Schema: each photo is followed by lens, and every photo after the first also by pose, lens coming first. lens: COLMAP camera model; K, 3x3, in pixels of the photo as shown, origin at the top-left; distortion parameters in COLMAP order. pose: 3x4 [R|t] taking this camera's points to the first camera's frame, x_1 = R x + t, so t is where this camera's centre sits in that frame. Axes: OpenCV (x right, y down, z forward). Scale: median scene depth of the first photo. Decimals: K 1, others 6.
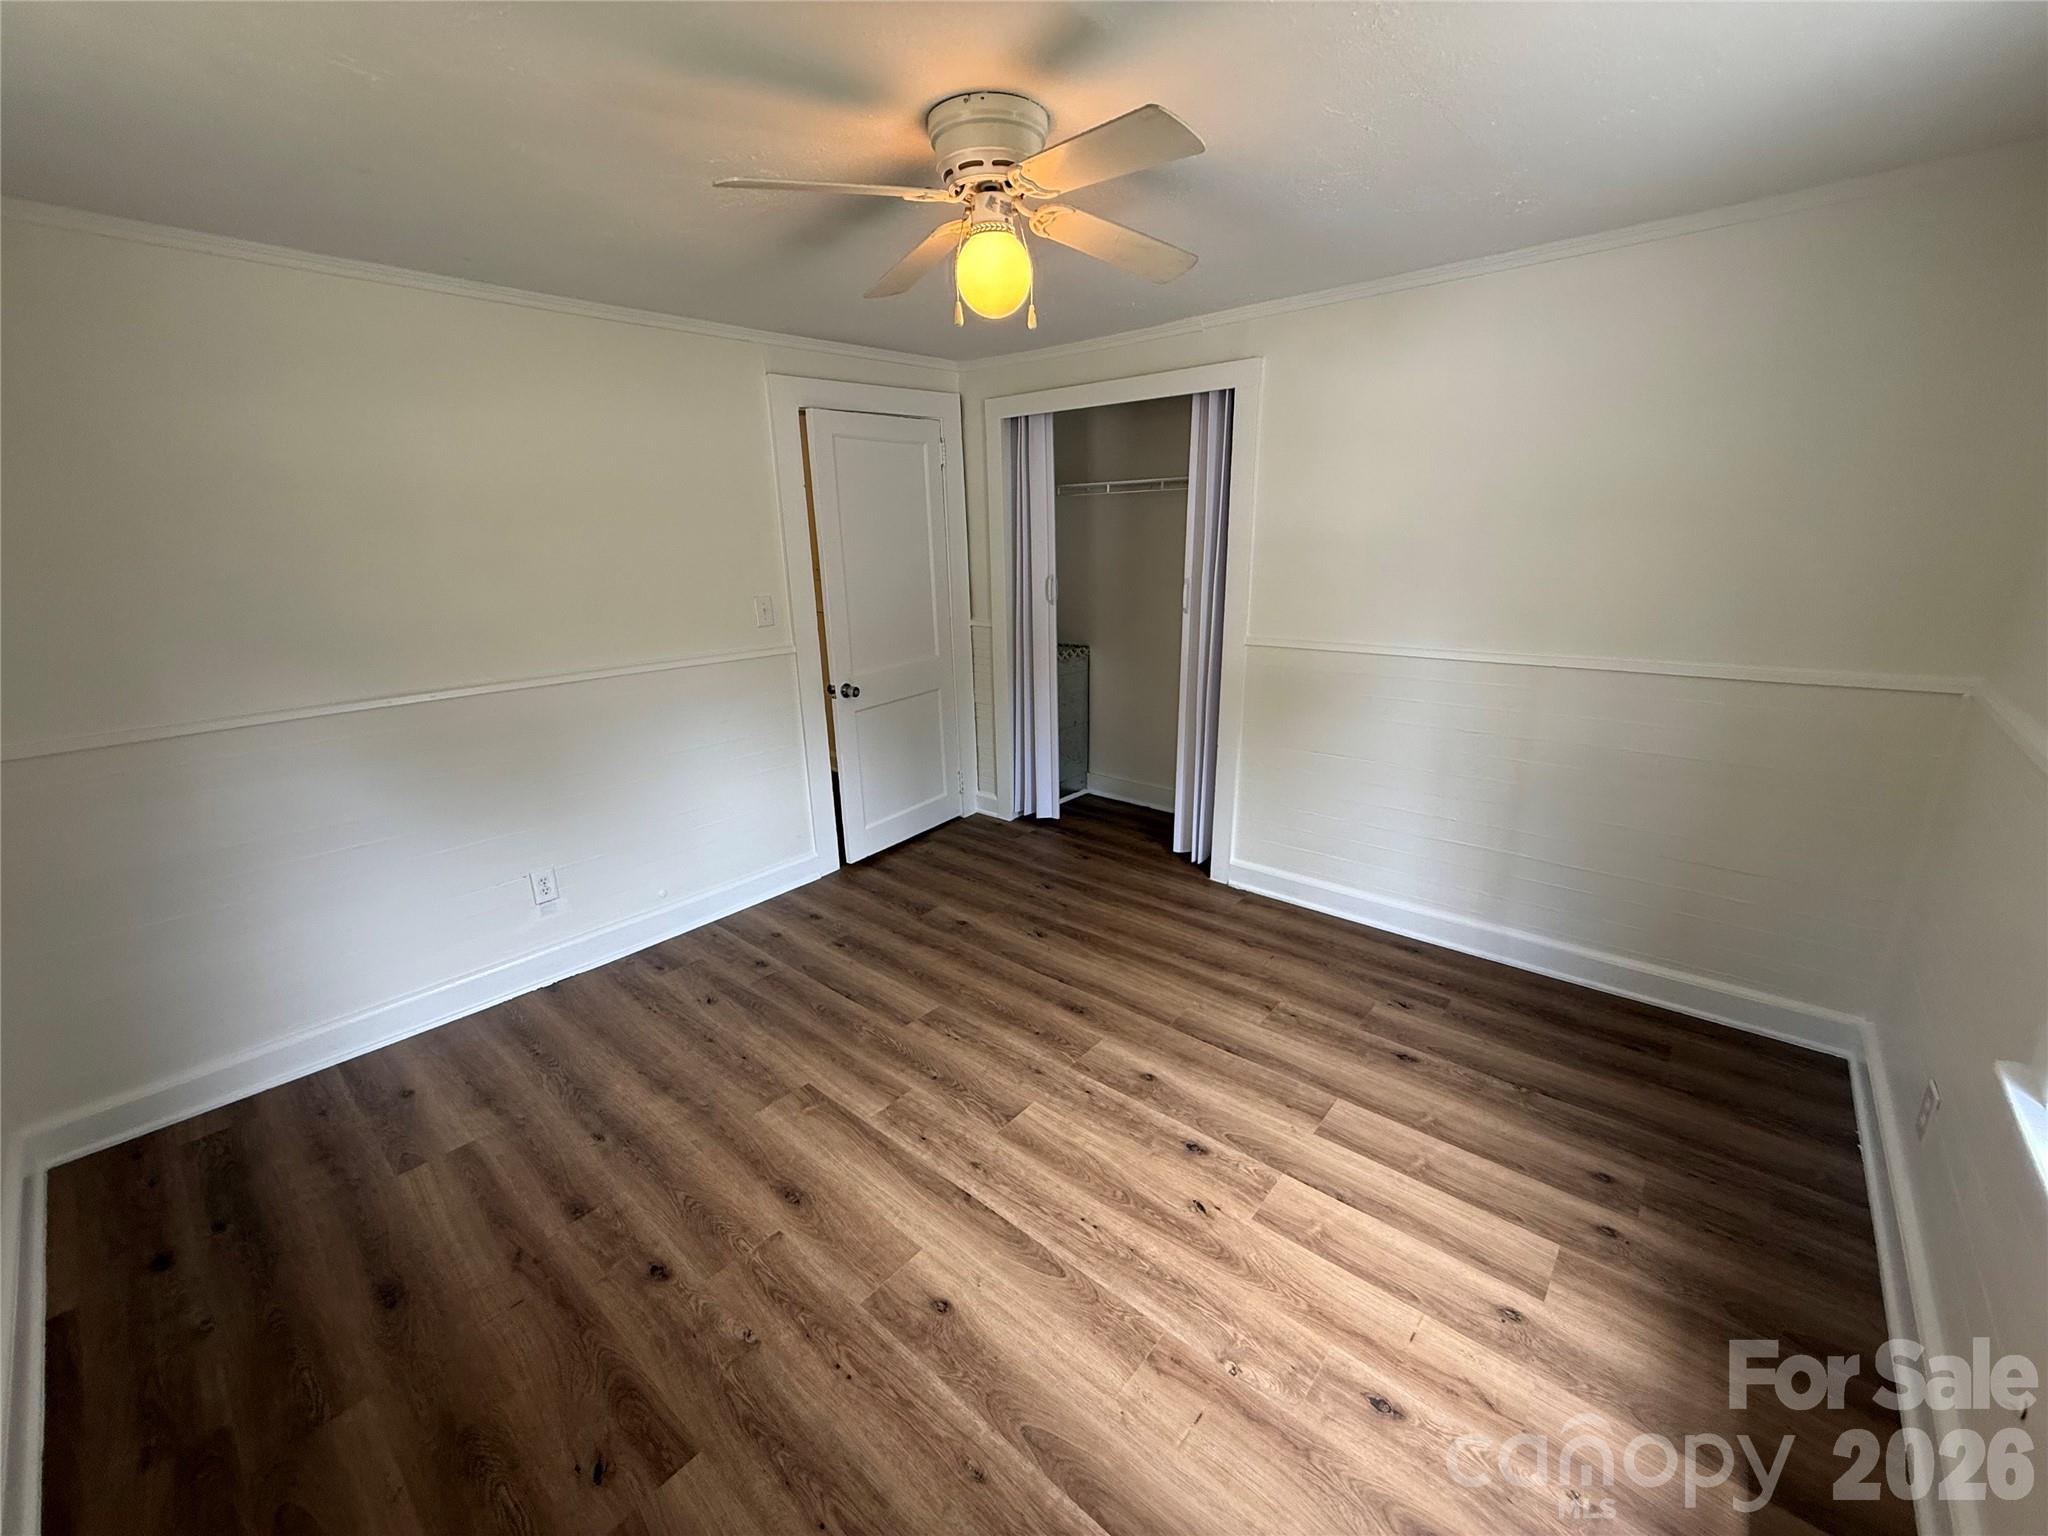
lens RADIAL K [[817.6, 0, 1021.6], [0, 817.6, 768.5], [0, 0, 1]] dist [0.001296, 0.000222]
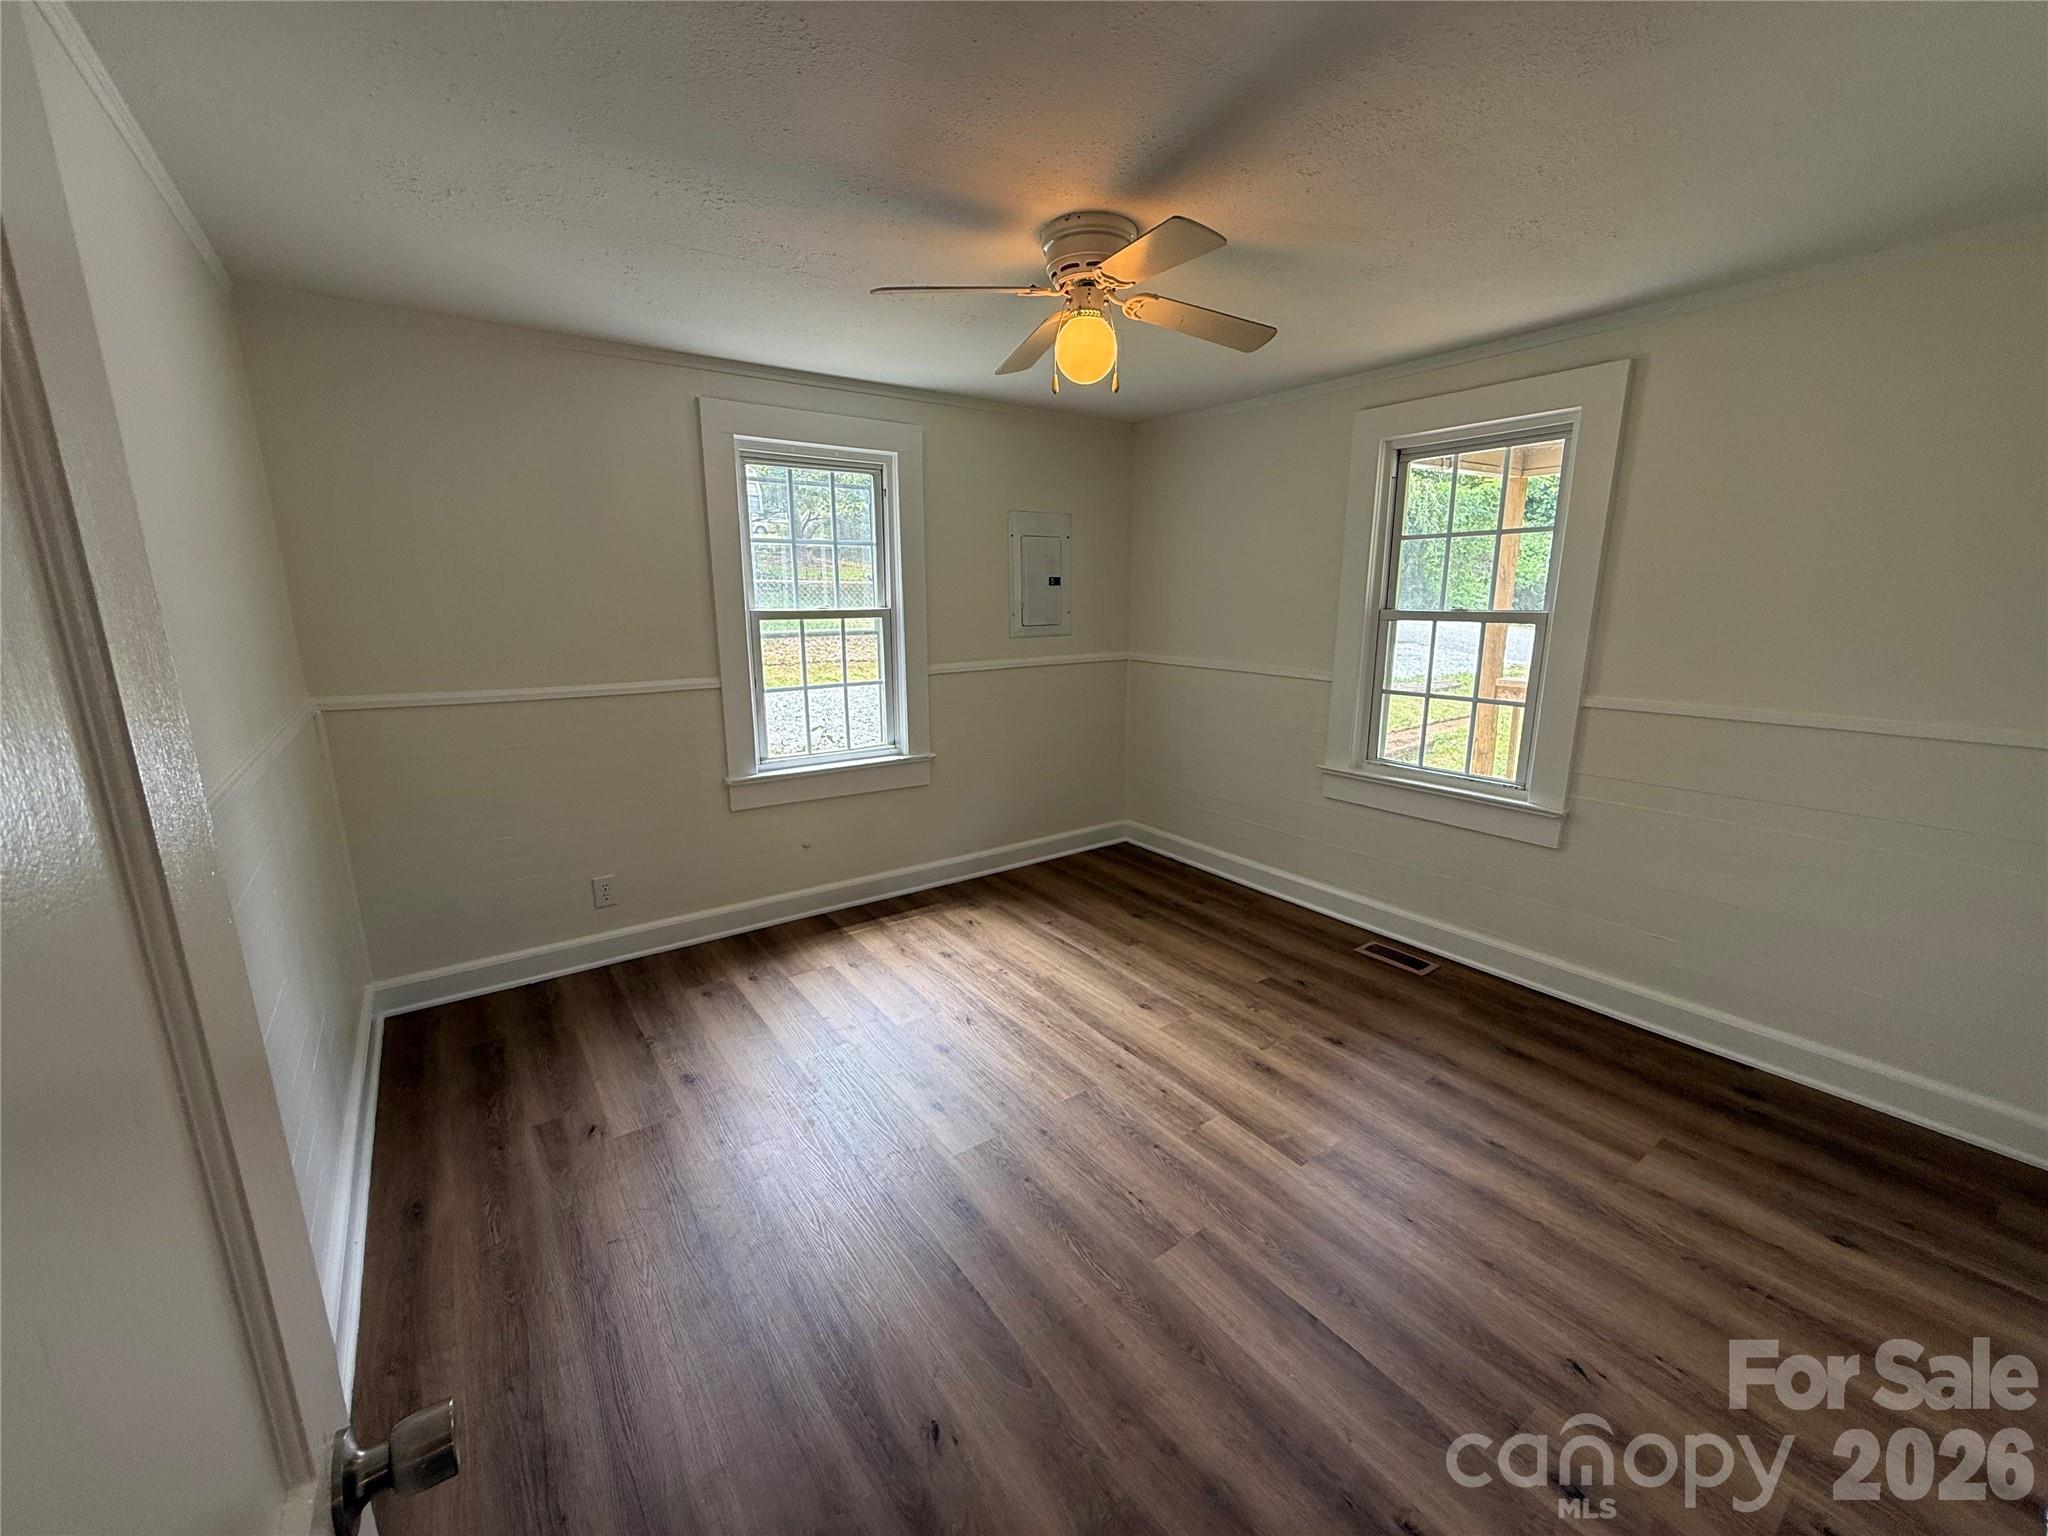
lens RADIAL K [[817.6, 0, 1021.6], [0, 817.6, 768.5], [0, 0, 1]] dist [0.001296, 0.000222]
pose [[-0.973706, -0.019554, 0.226967, -0.185913], [0.090217, 0.881753, 0.463004, -0.498955], [-0.209183, 0.471306, -0.856804, 1.889553]]
